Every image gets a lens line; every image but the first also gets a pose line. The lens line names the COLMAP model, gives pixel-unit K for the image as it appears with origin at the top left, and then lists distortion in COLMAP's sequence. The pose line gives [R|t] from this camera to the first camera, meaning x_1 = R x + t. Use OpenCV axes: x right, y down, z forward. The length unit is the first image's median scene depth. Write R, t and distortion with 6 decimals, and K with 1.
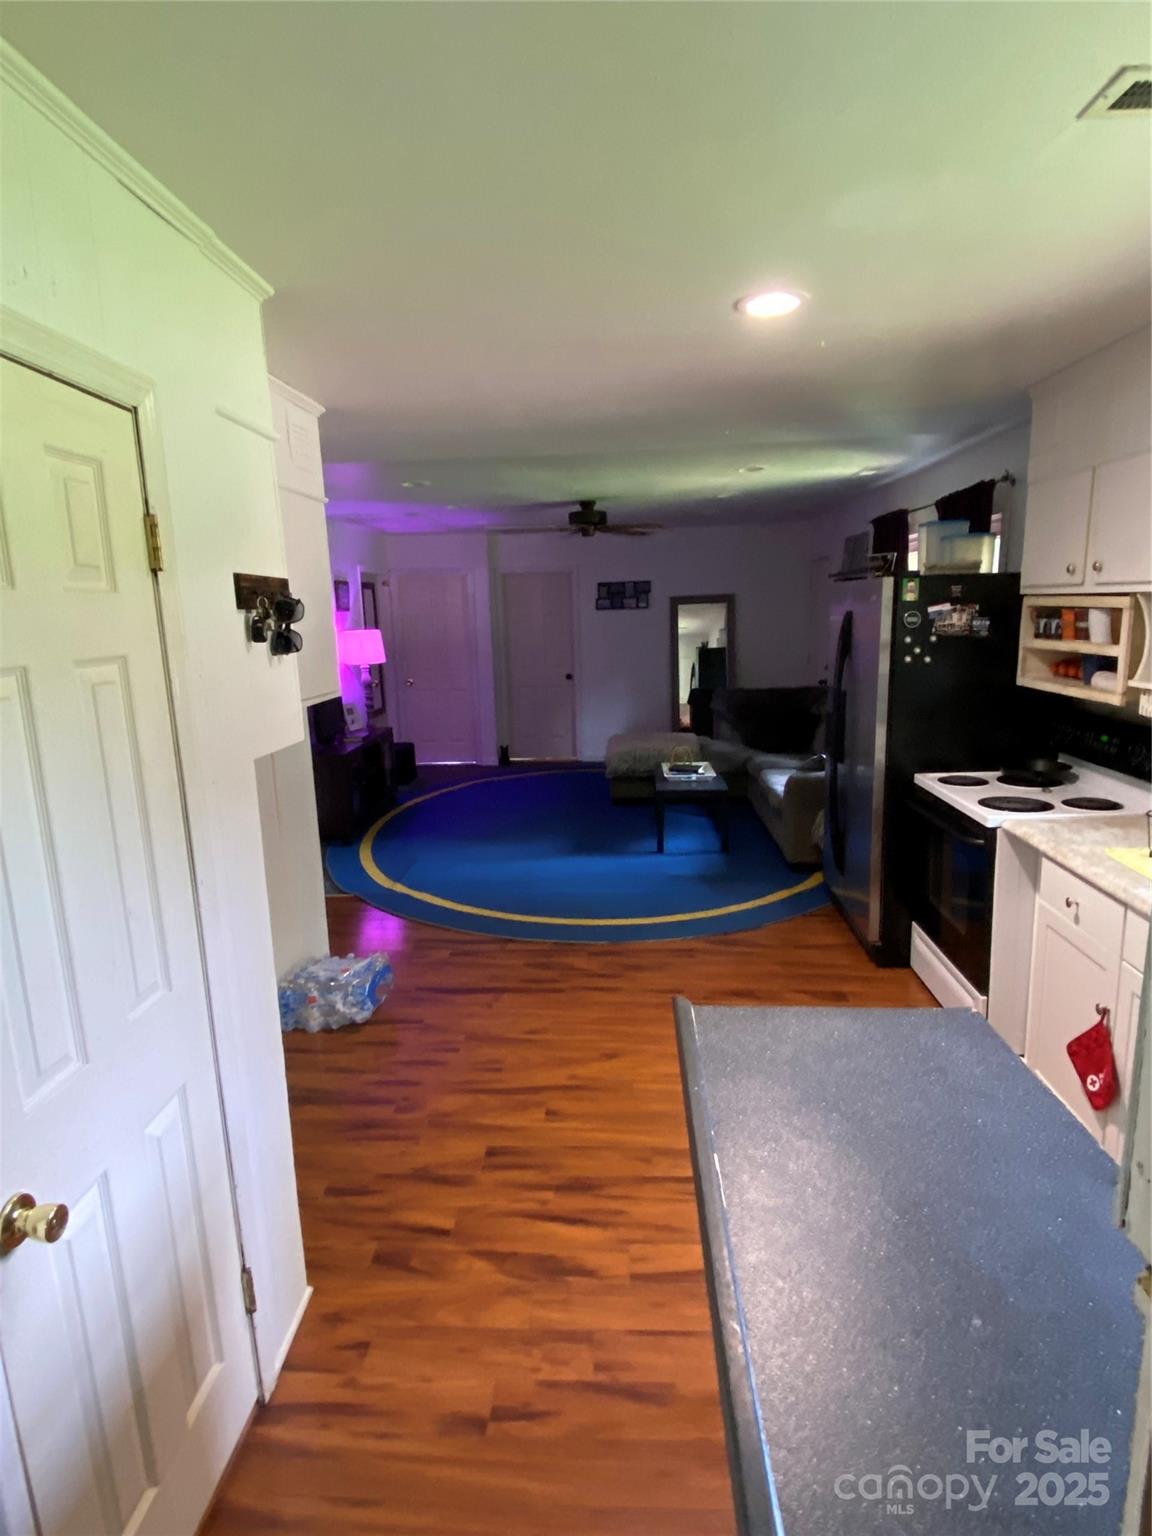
lens RADIAL K [[828.3, 0, 576.0], [0, 828.3, 768.0], [0, 0, 1]] dist [-0.002174, -0.002117]
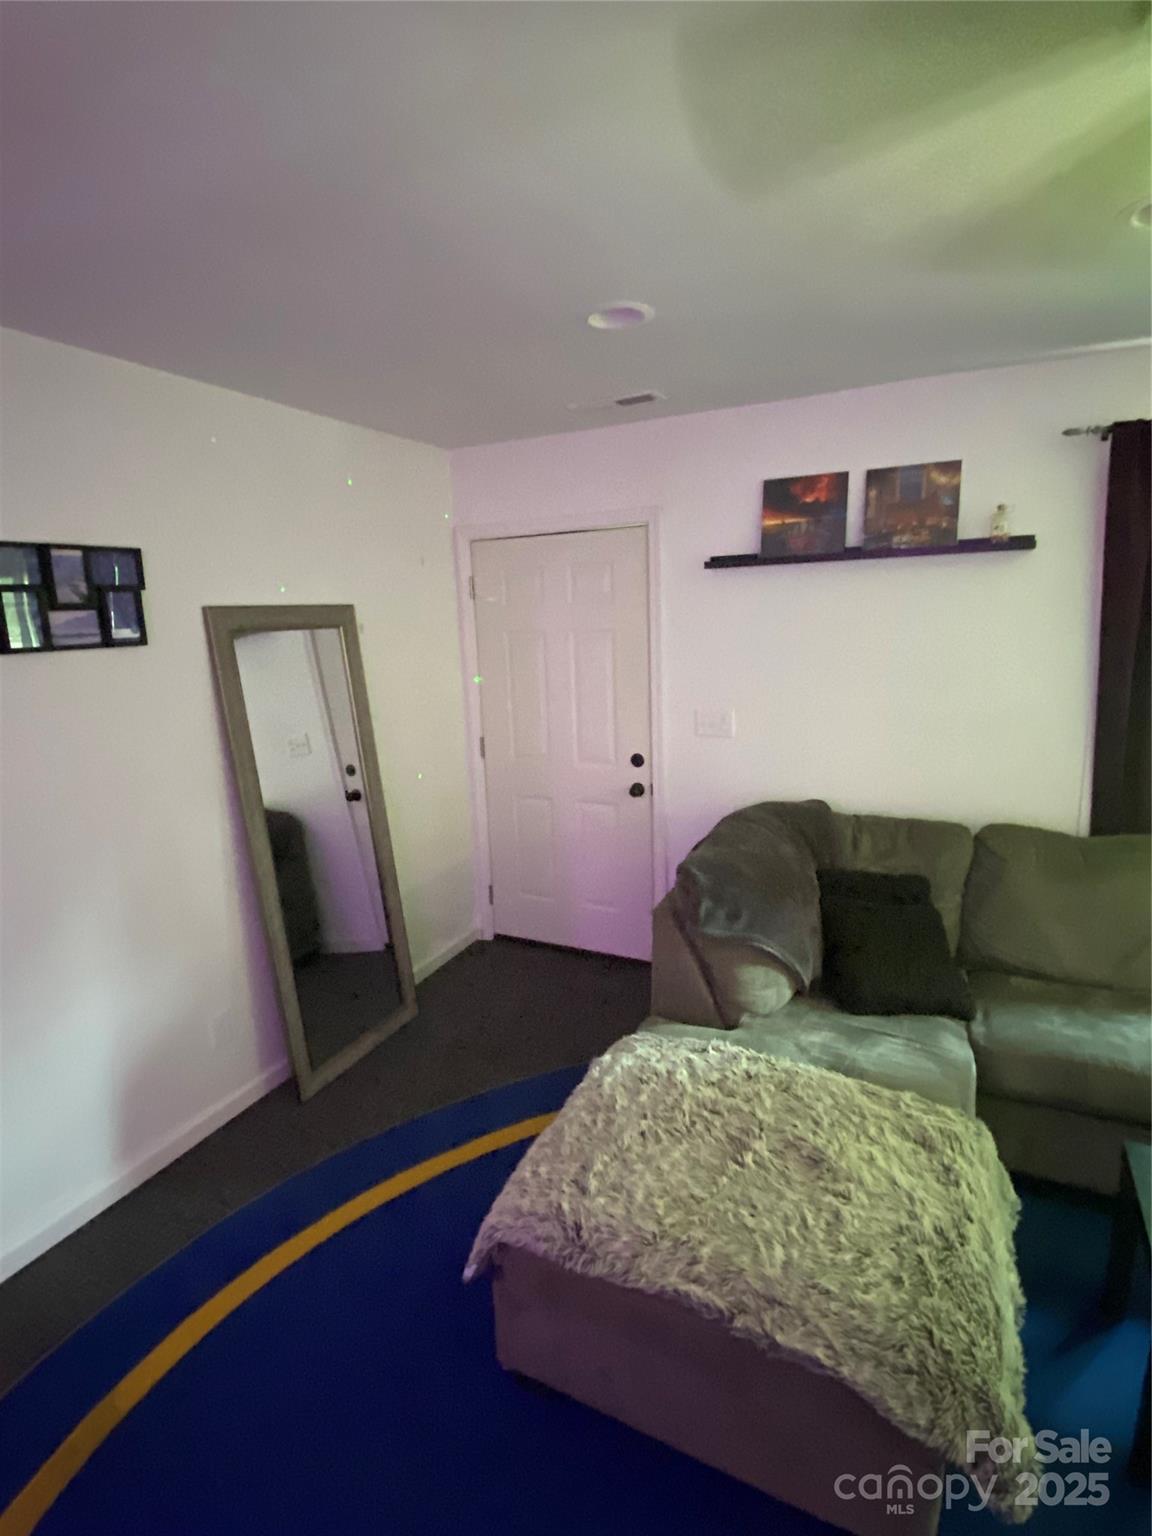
lens RADIAL K [[757.6, 0, 576.0], [0, 757.6, 768.0], [0, 0, 1]] dist [0.000004, -0.000110]
pose [[0.397901, -0.164770, 0.902511, -0.231777], [0.192974, 0.976763, 0.093247, -0.362038], [-0.896904, 0.137058, 0.420451, 1.873030]]
